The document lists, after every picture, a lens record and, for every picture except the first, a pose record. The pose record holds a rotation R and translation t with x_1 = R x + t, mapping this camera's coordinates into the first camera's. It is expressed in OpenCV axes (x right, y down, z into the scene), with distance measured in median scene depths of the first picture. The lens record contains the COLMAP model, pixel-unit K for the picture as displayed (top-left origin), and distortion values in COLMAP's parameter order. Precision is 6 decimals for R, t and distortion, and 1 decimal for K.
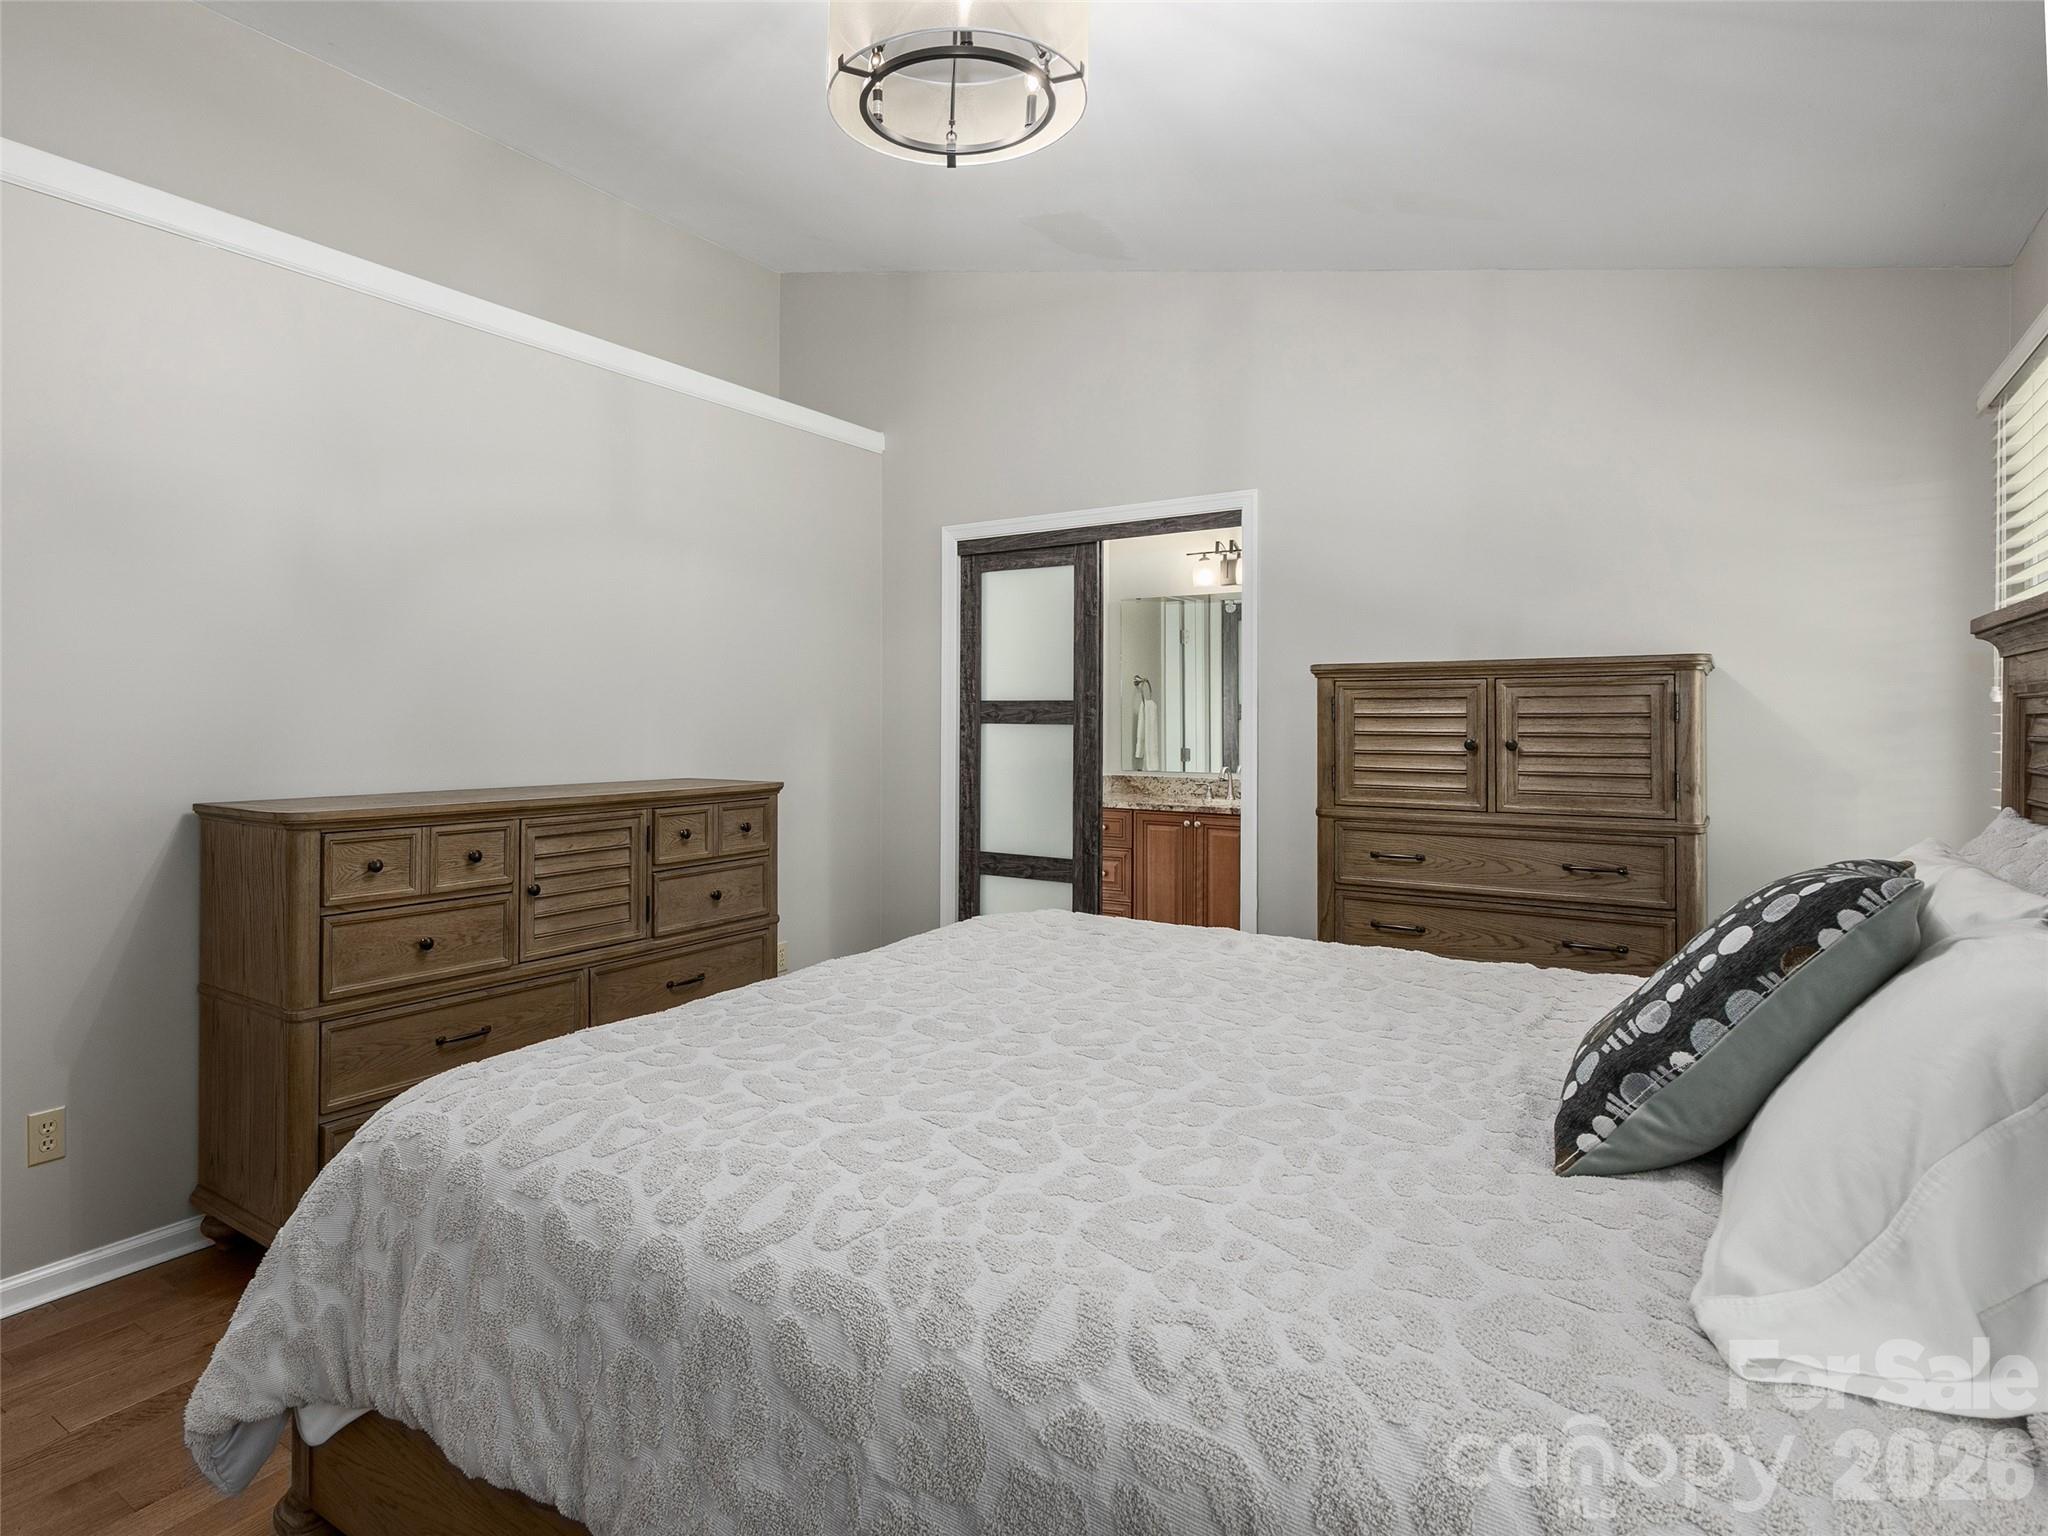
lens RADIAL K [[1129.9, 0, 1020.2], [0, 1129.9, 747.7], [0, 0, 1]] dist [-0.010310, 0.005443]
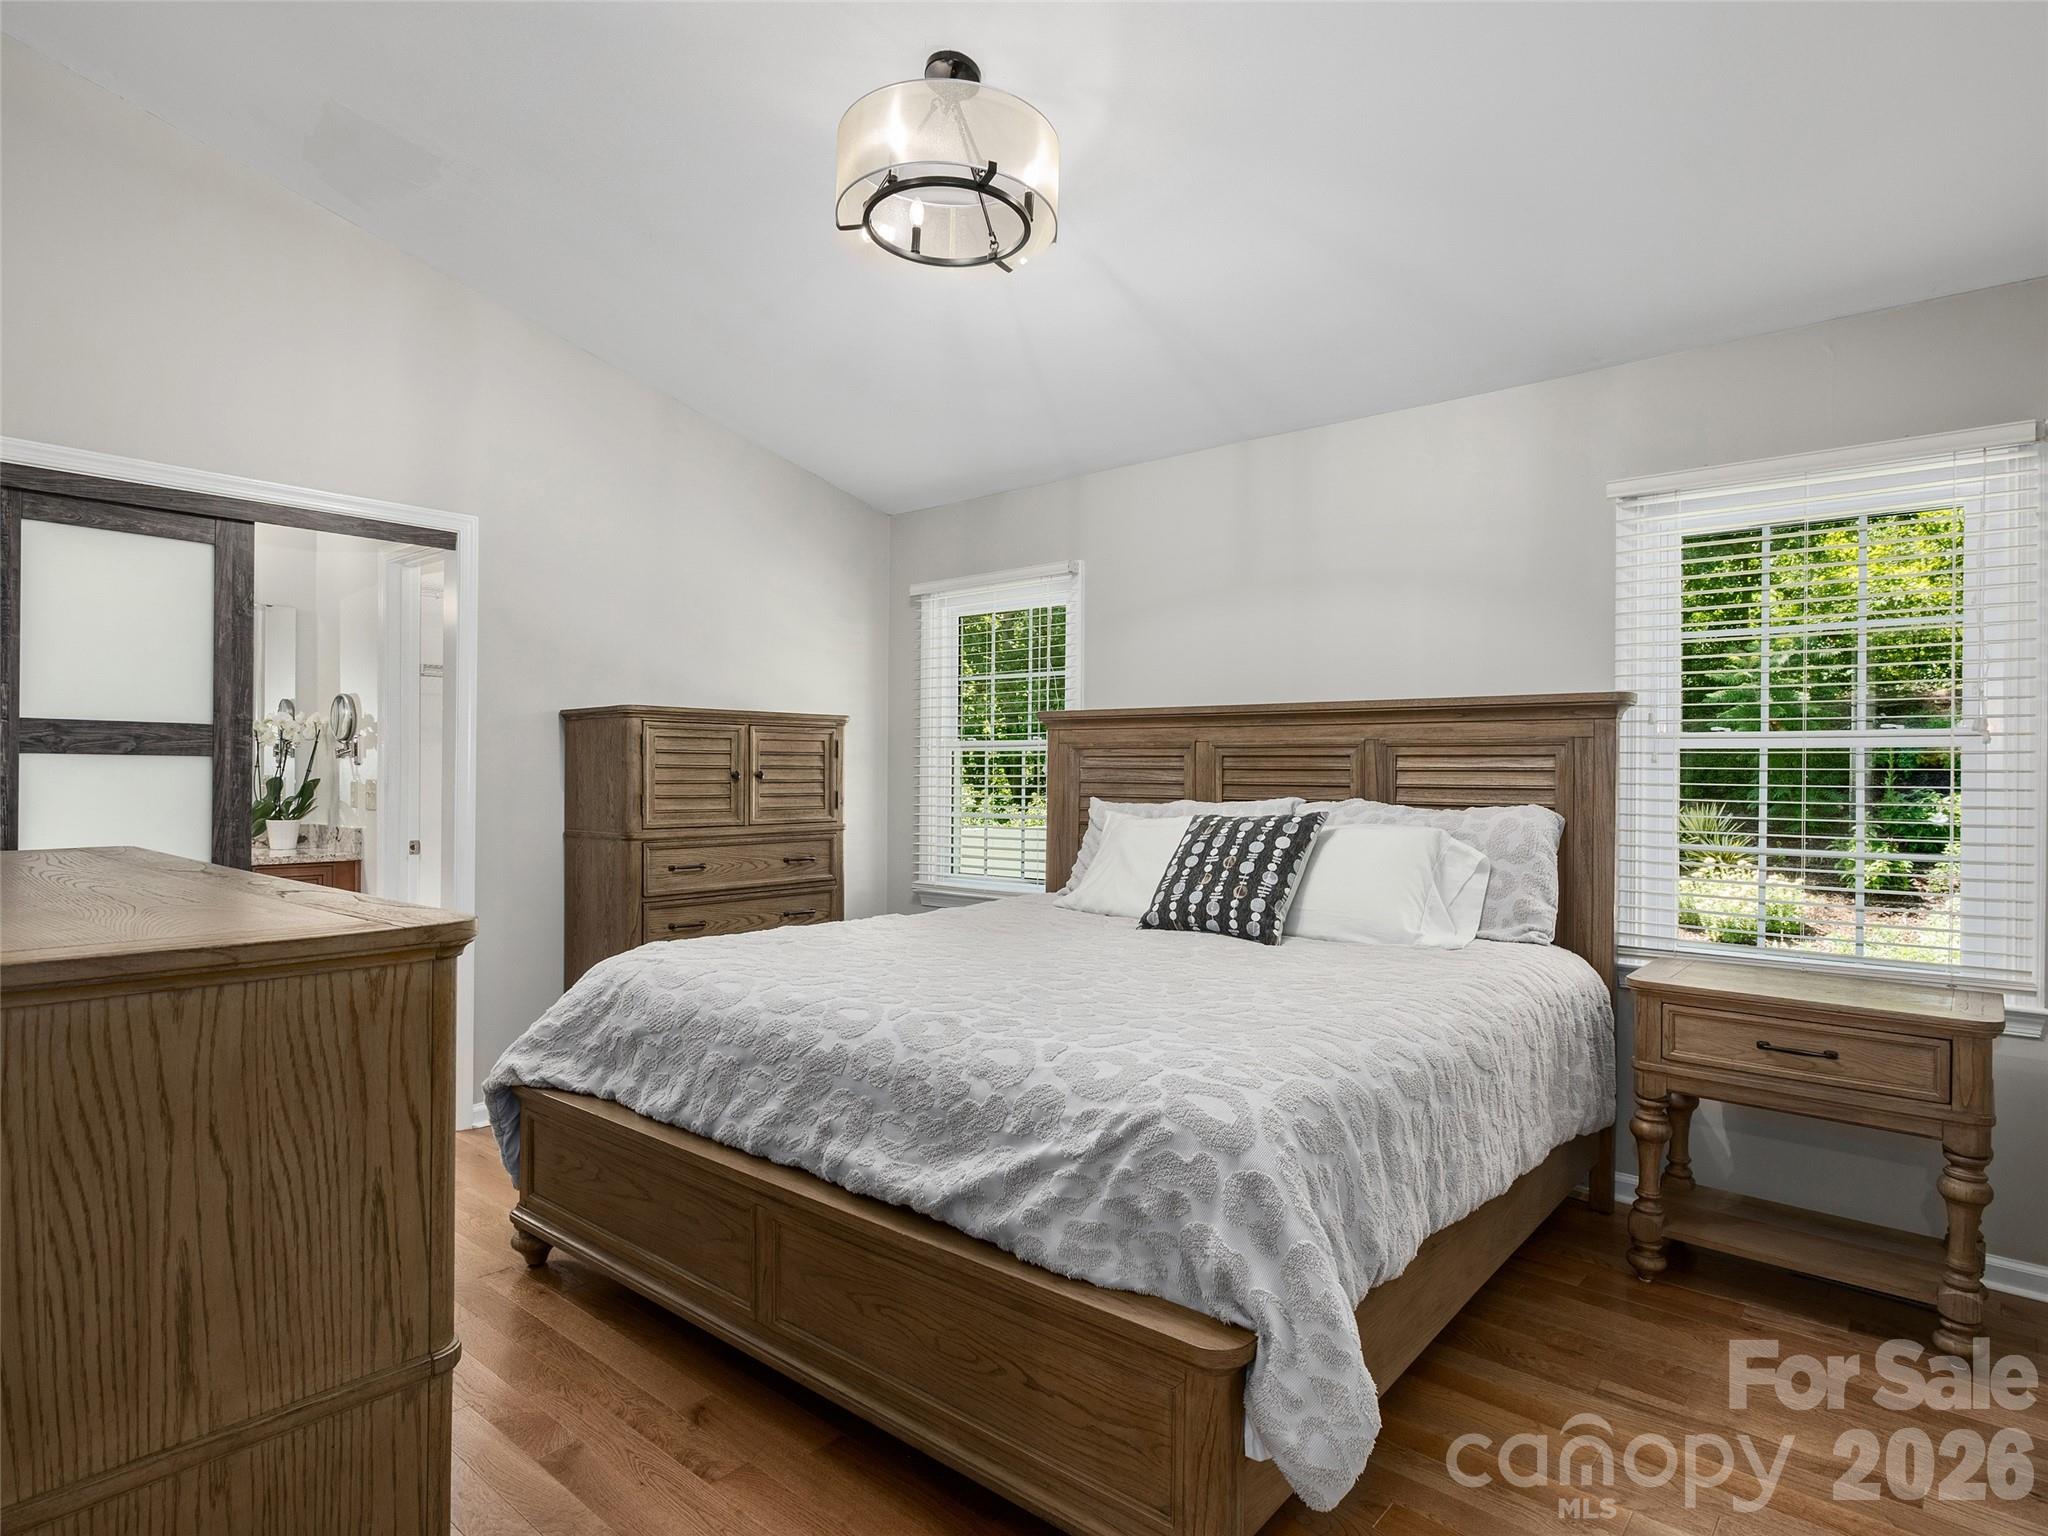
lens RADIAL K [[1129.9, 0, 1023.2], [0, 1129.9, 779.9], [0, 0, 1]] dist [-0.010310, 0.005443]
pose [[0.126326, -0.013894, 0.991892, -0.824110], [0.015126, 0.999813, 0.012078, -0.007138], [-0.991873, 0.013478, 0.126512, 0.483118]]
